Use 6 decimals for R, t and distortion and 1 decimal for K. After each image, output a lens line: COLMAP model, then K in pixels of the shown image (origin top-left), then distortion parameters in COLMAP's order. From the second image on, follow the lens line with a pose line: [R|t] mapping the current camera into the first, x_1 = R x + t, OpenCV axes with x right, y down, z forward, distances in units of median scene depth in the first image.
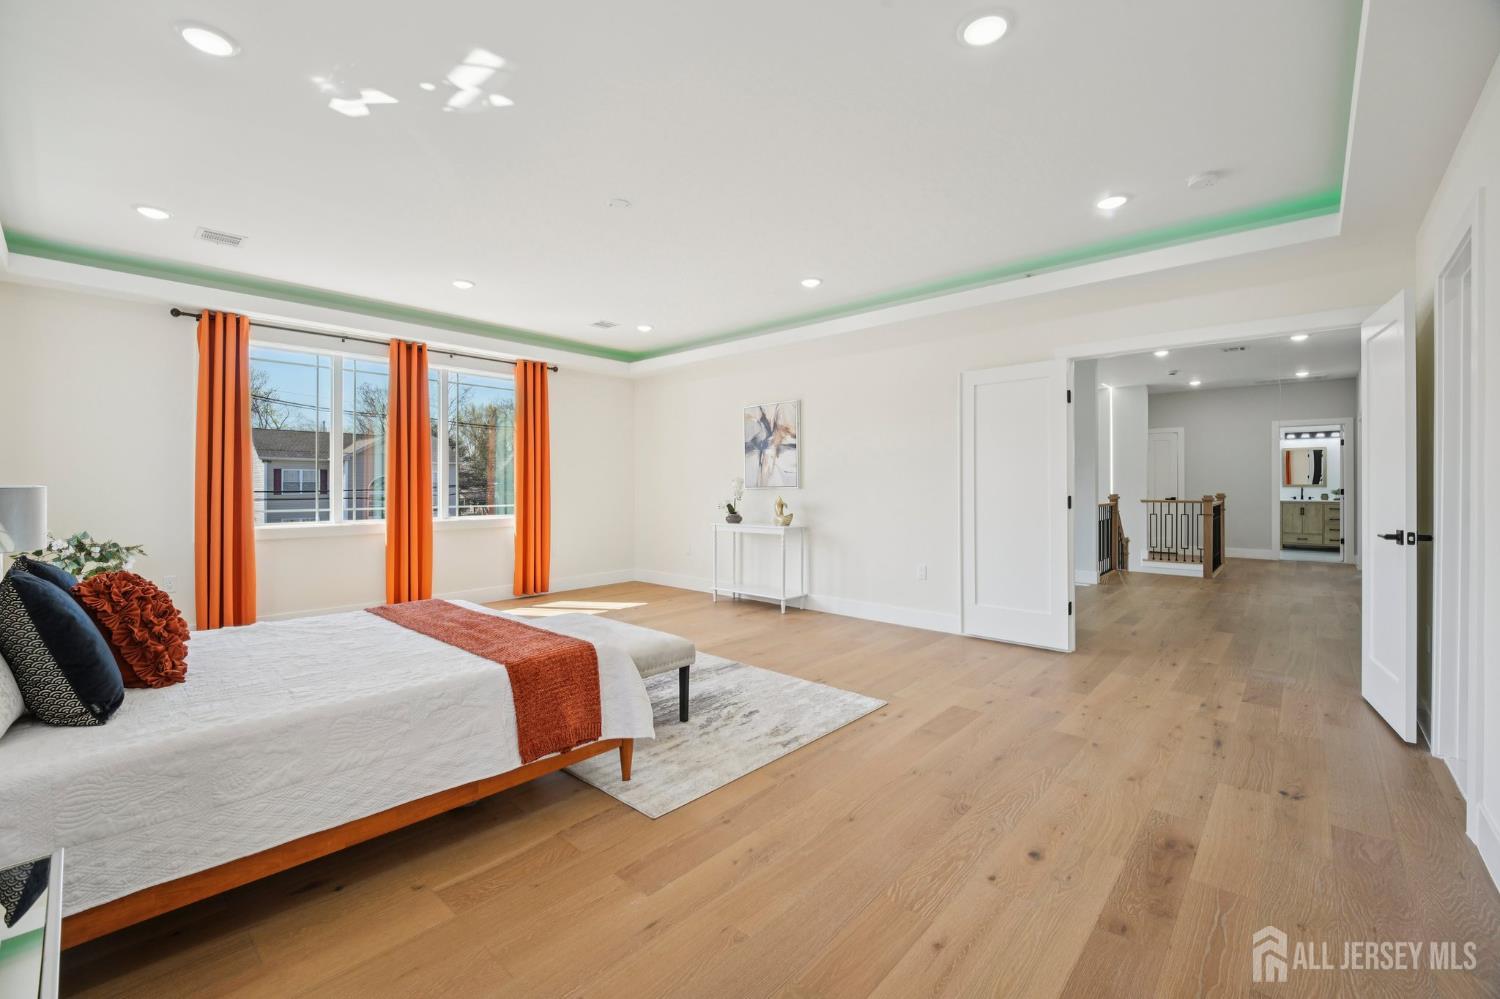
lens RADIAL K [[630.4, 0, 745.9], [0, 630.4, 484.6], [0, 0, 1]] dist [0.000246, -0.009313]
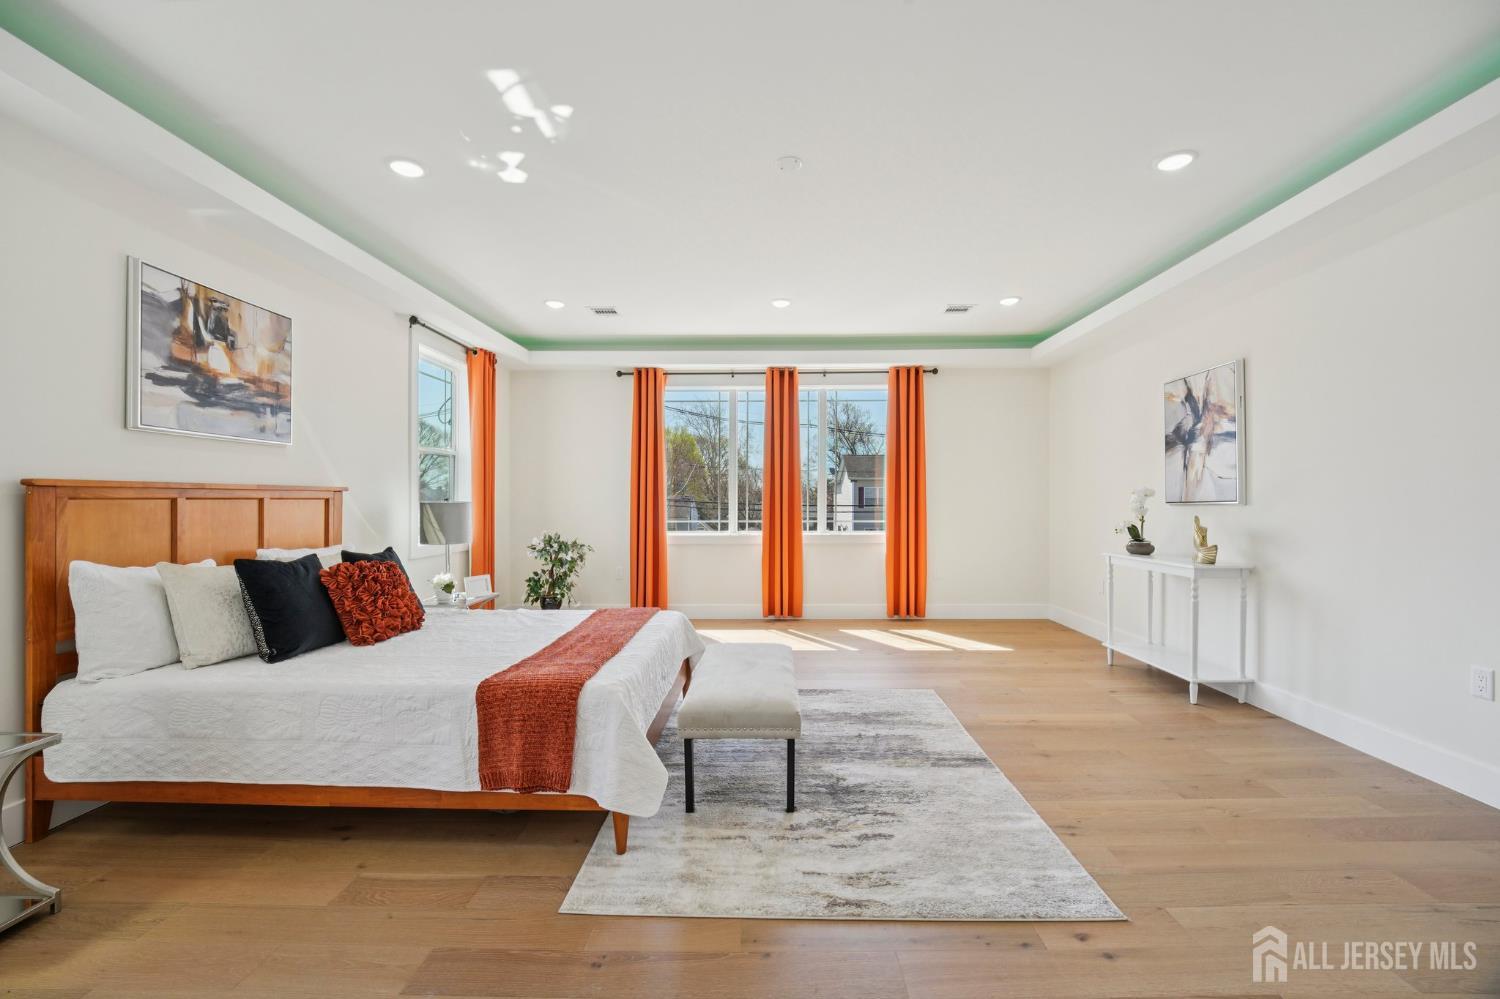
lens RADIAL K [[630.4, 0, 755.4], [0, 630.4, 500.8], [0, 0, 1]] dist [0.000246, -0.009313]
pose [[0.656412, -0.002788, -0.754397, 0.360084], [0.004017, 0.999992, -0.000201, 0.001906], [0.754392, -0.002899, 0.656418, 0.378605]]
